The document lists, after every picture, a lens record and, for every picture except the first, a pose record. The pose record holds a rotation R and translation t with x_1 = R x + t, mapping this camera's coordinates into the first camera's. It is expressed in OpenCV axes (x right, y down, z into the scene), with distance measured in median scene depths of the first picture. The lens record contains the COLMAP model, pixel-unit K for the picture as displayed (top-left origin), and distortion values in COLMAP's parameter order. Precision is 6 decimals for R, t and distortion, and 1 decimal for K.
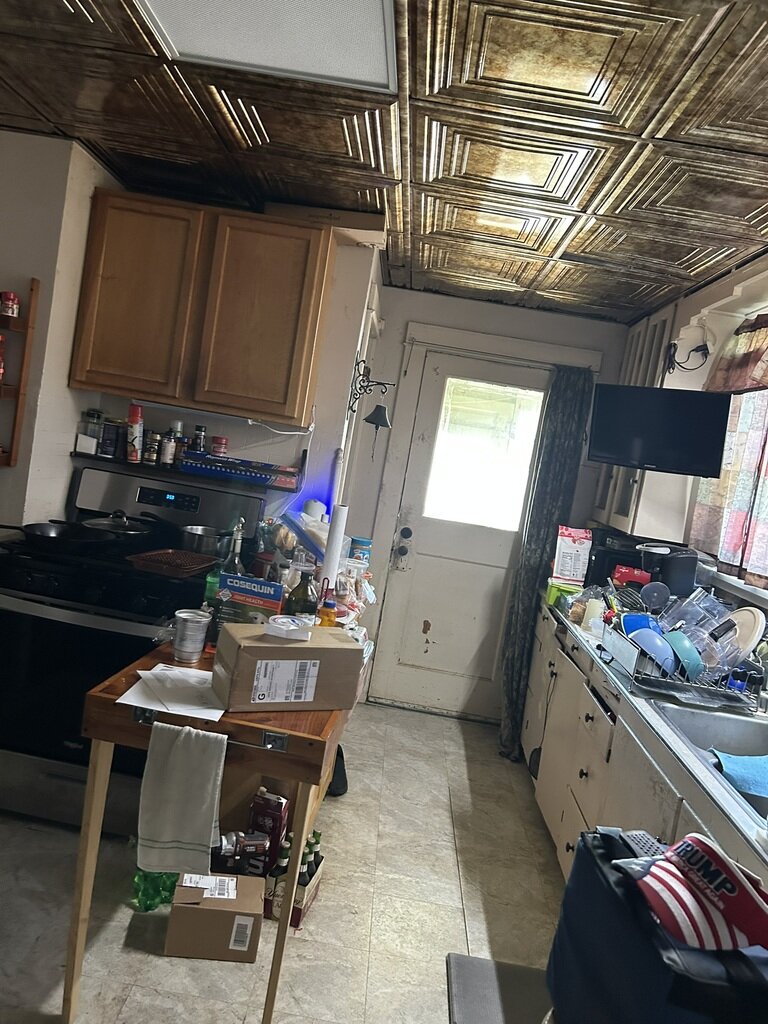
lens RADIAL K [[789.7, 0, 384.0], [0, 789.7, 512.0], [0, 0, 1]] dist [0.009762, 0.000622]
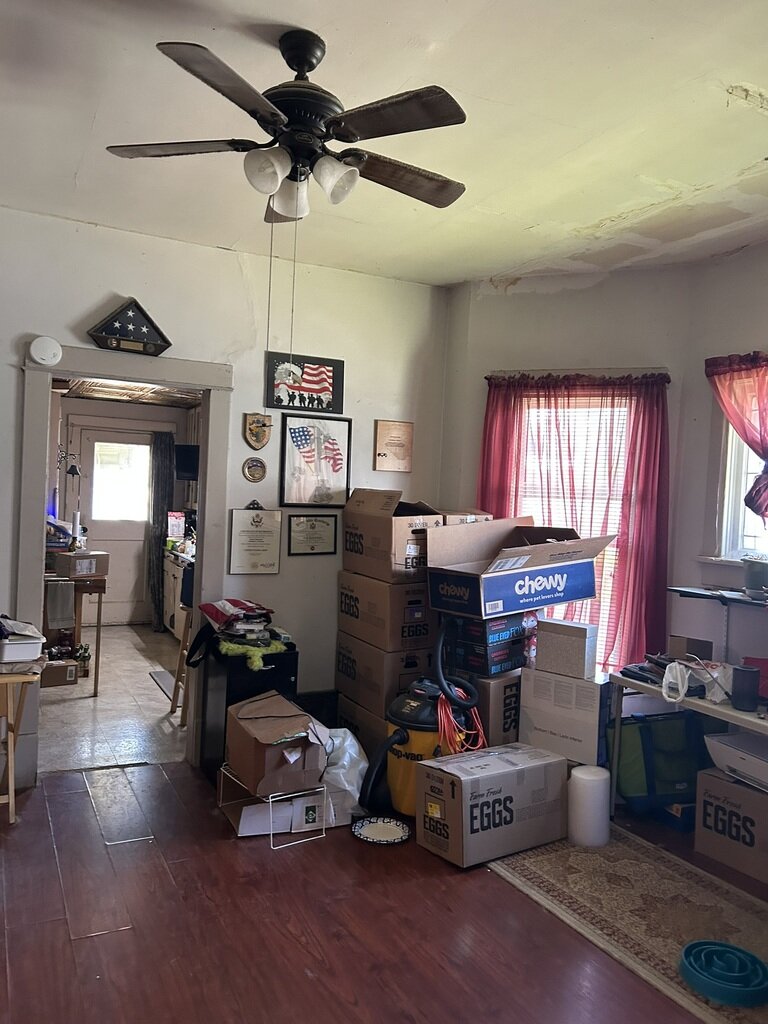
lens RADIAL K [[789.7, 0, 384.0], [0, 789.7, 512.0], [0, 0, 1]] dist [0.009762, 0.000622]
pose [[0.872631, -0.134579, 0.469473, -0.232480], [0.139719, 0.989899, 0.024061, 0.041642], [-0.467969, 0.044597, 0.882619, -0.990289]]
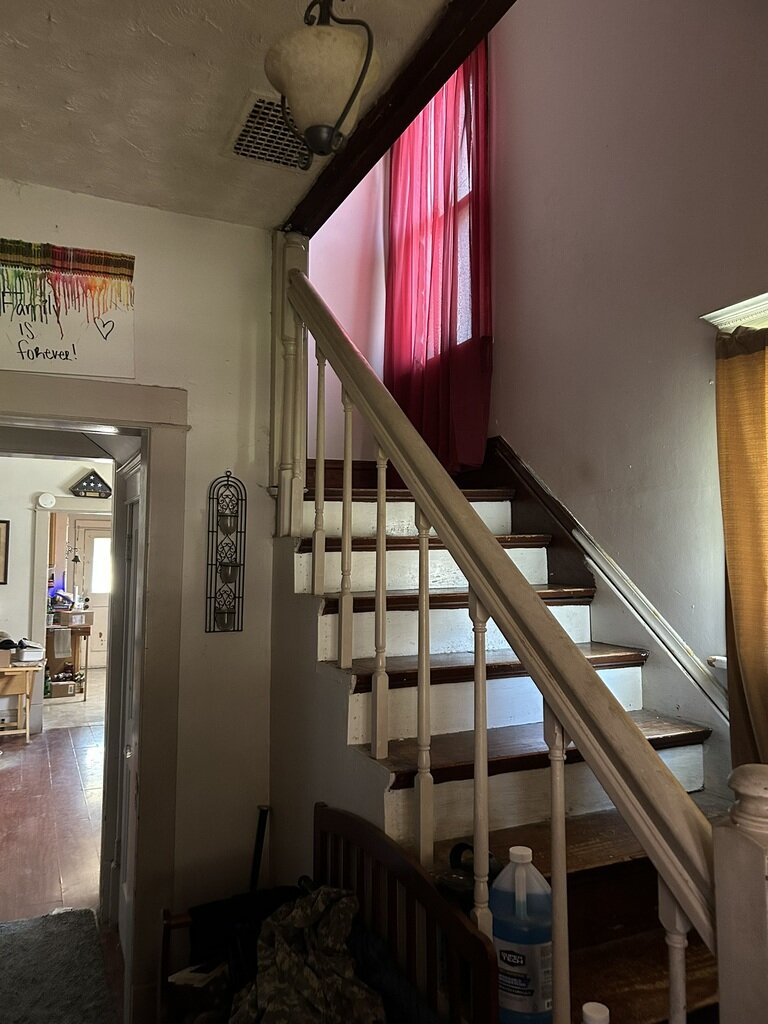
lens RADIAL K [[789.7, 0, 384.0], [0, 789.7, 512.0], [0, 0, 1]] dist [0.009762, 0.000622]
pose [[0.886318, -0.128778, 0.444810, -0.240535], [0.177830, 0.981556, -0.070167, 0.106493], [-0.427570, 0.141291, 0.892872, -1.898663]]
